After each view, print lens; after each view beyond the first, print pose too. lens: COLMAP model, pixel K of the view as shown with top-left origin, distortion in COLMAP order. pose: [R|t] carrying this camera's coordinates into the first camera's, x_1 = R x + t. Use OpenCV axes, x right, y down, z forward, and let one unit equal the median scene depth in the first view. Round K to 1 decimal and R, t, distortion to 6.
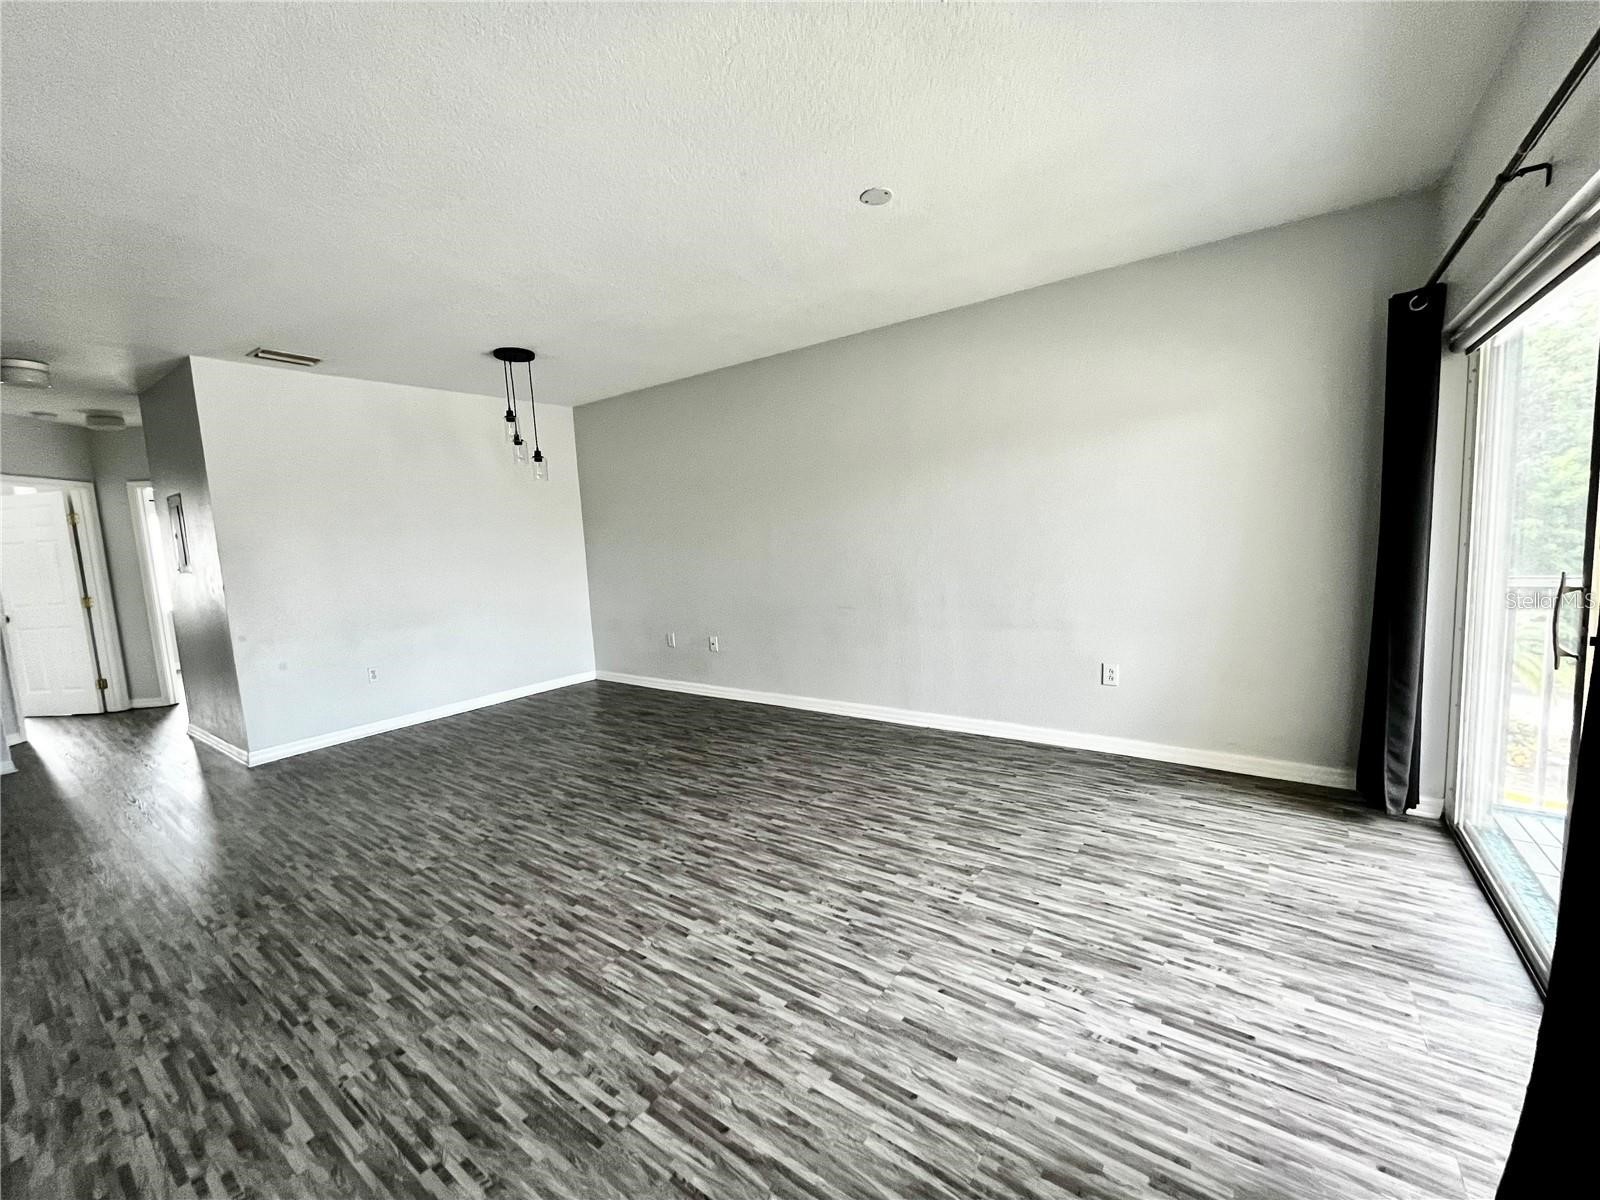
lens RADIAL K [[646.1, 0, 802.8], [0, 646.1, 599.5], [0, 0, 1]] dist [-0.001259, 0.000318]
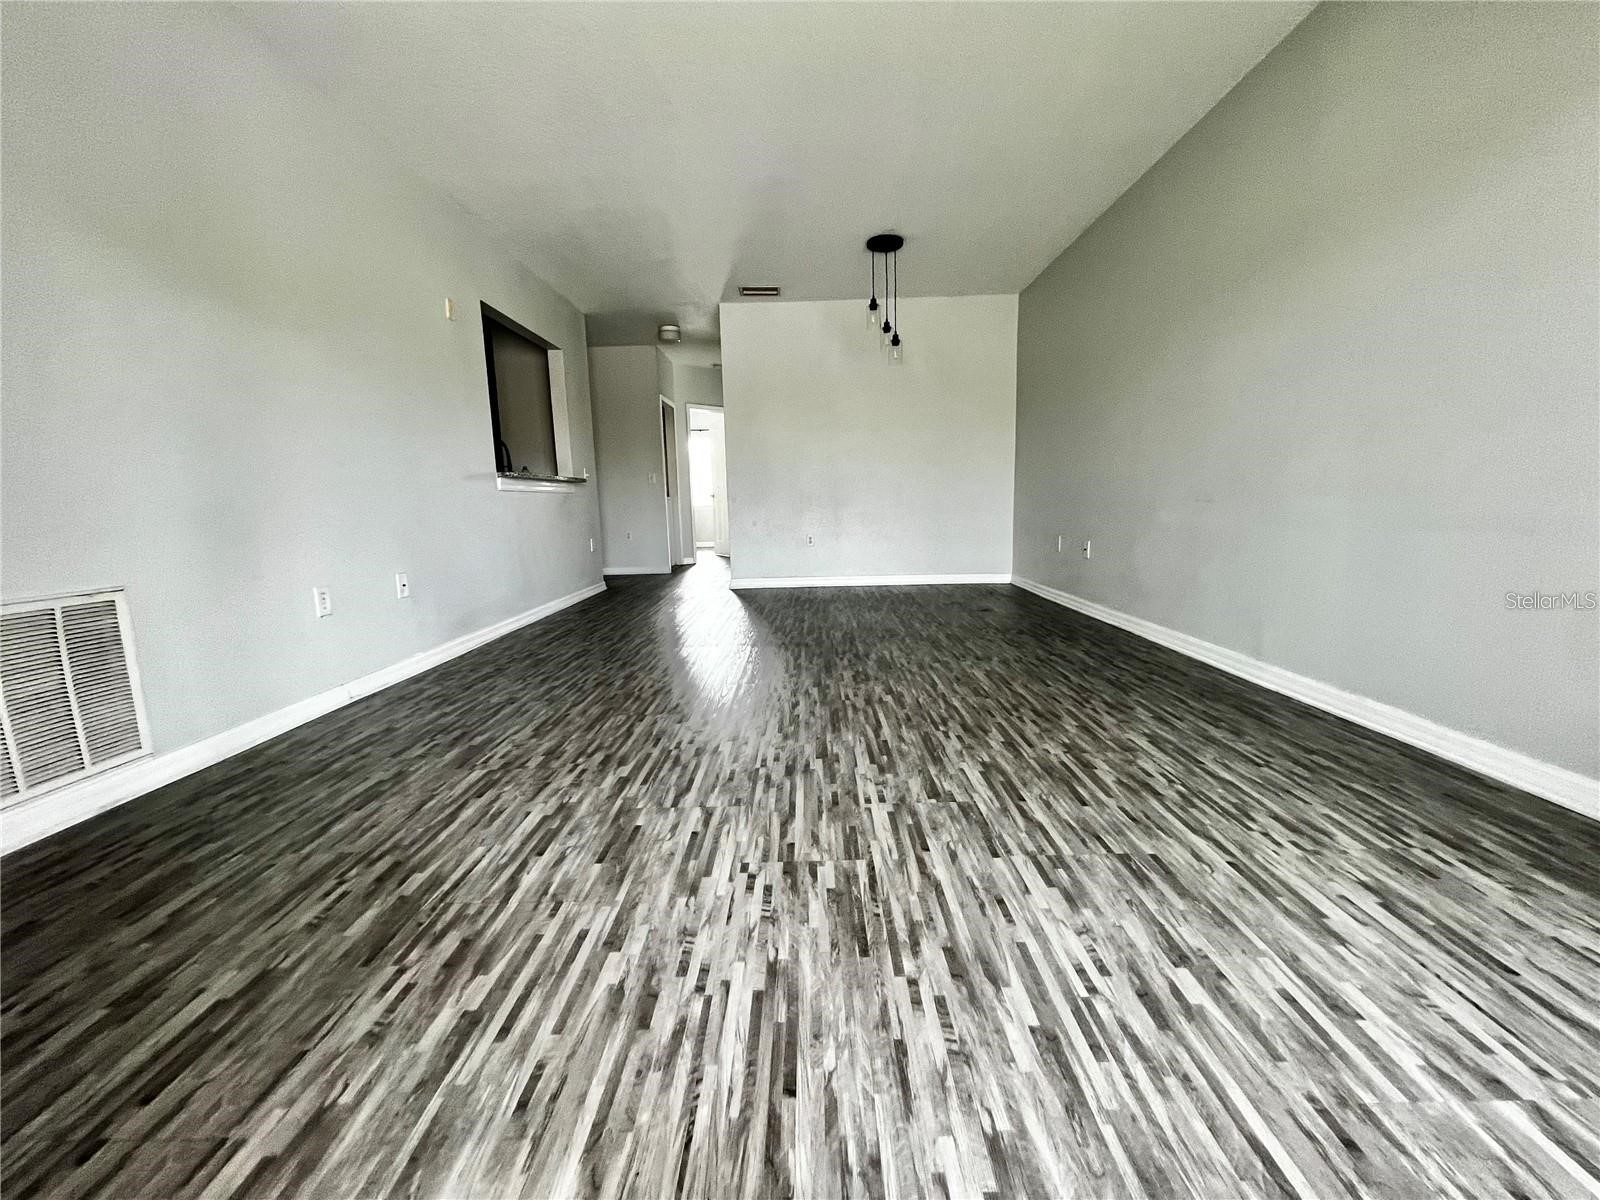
lens RADIAL K [[646.1, 0, 802.8], [0, 646.1, 599.5], [0, 0, 1]] dist [-0.001259, 0.000318]
pose [[0.580709, 0.162669, -0.797694, 0.740529], [-0.092714, 0.986674, 0.133712, 0.124016], [0.808814, -0.003690, 0.588052, 0.467406]]
